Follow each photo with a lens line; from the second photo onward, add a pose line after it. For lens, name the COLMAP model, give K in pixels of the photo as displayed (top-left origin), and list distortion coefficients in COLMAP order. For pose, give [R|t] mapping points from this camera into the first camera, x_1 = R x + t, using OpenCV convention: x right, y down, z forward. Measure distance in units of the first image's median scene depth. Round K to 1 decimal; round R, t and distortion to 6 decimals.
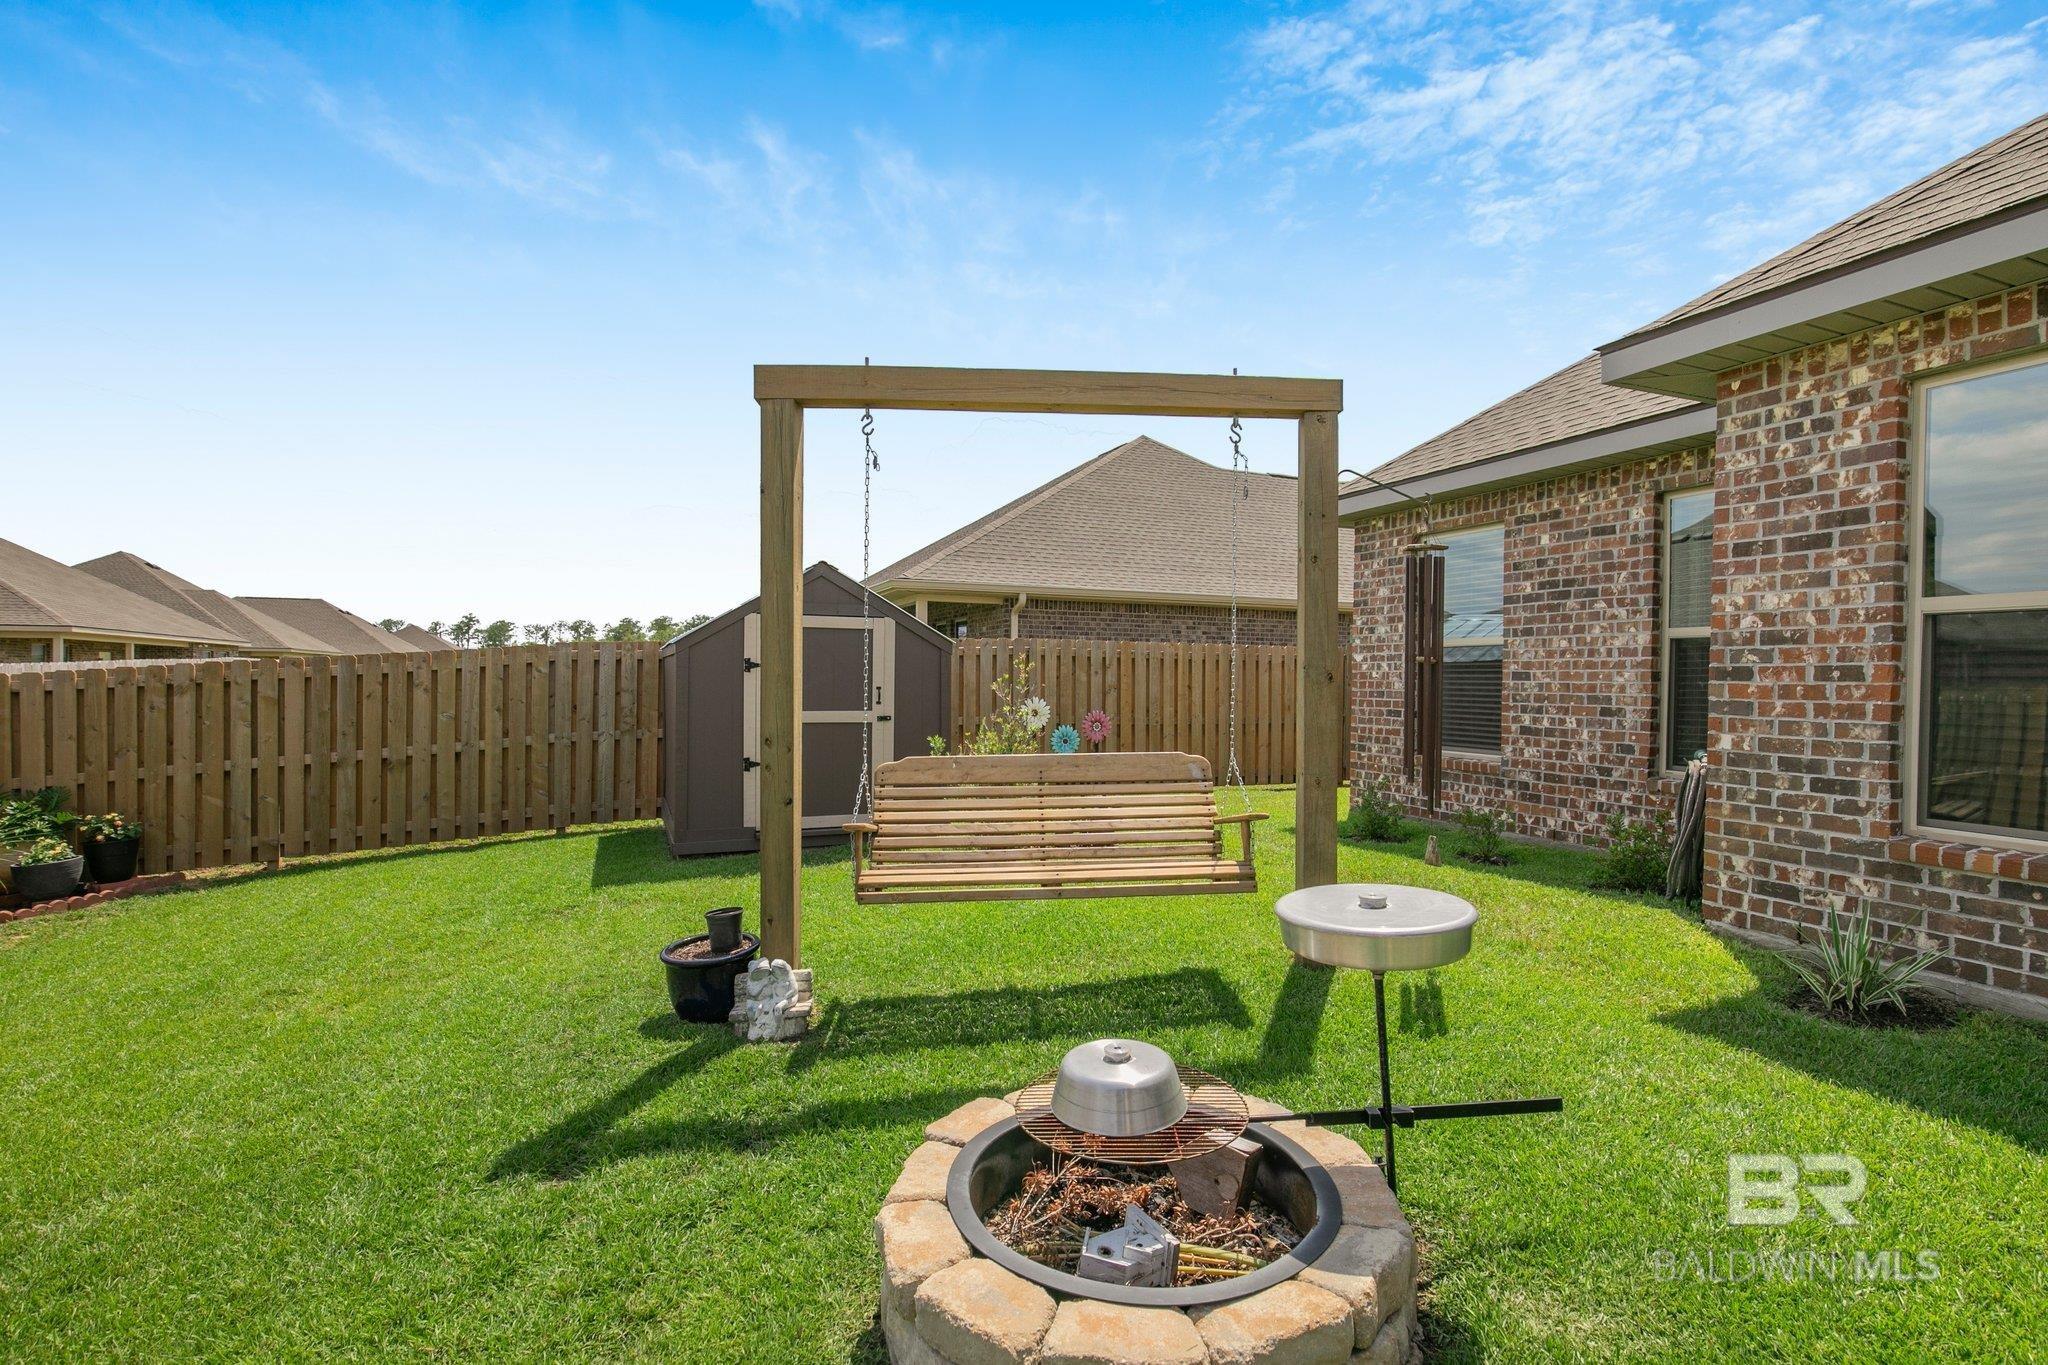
lens RADIAL K [[946.3, 0, 1013.6], [0, 946.3, 689.7], [0, 0, 1]] dist [-0.011141, 0.001777]
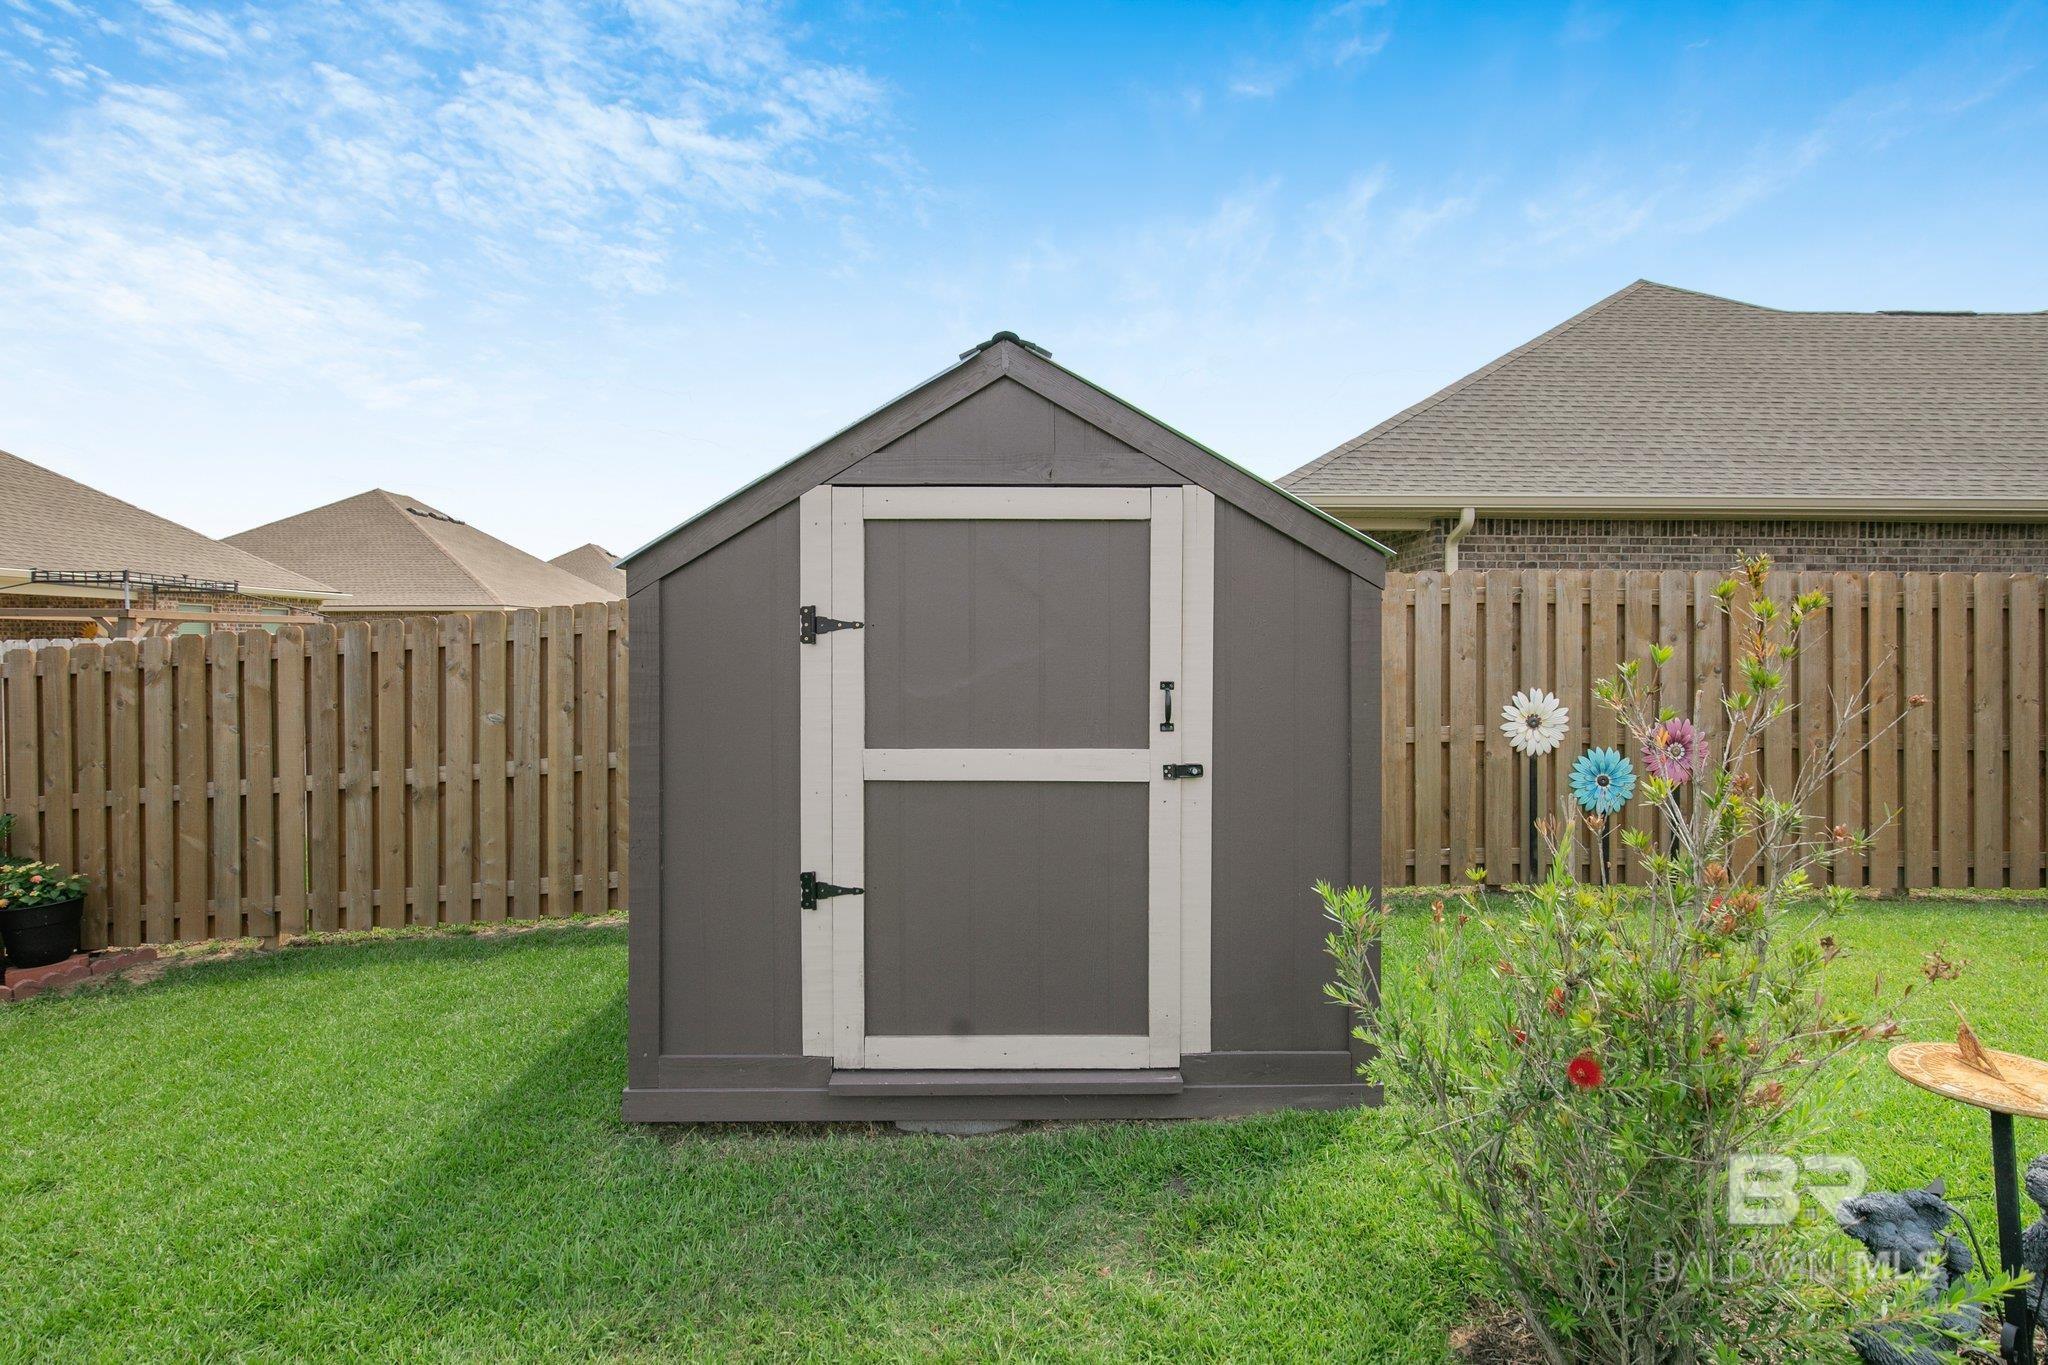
lens RADIAL K [[946.3, 0, 1023.4], [0, 946.3, 673.9], [0, 0, 1]] dist [-0.011141, 0.001777]
pose [[0.929515, 0.003592, -0.368767, -0.058018], [0.001990, 0.999889, 0.014754, -0.010271], [0.368780, -0.014448, 0.929405, 0.604868]]
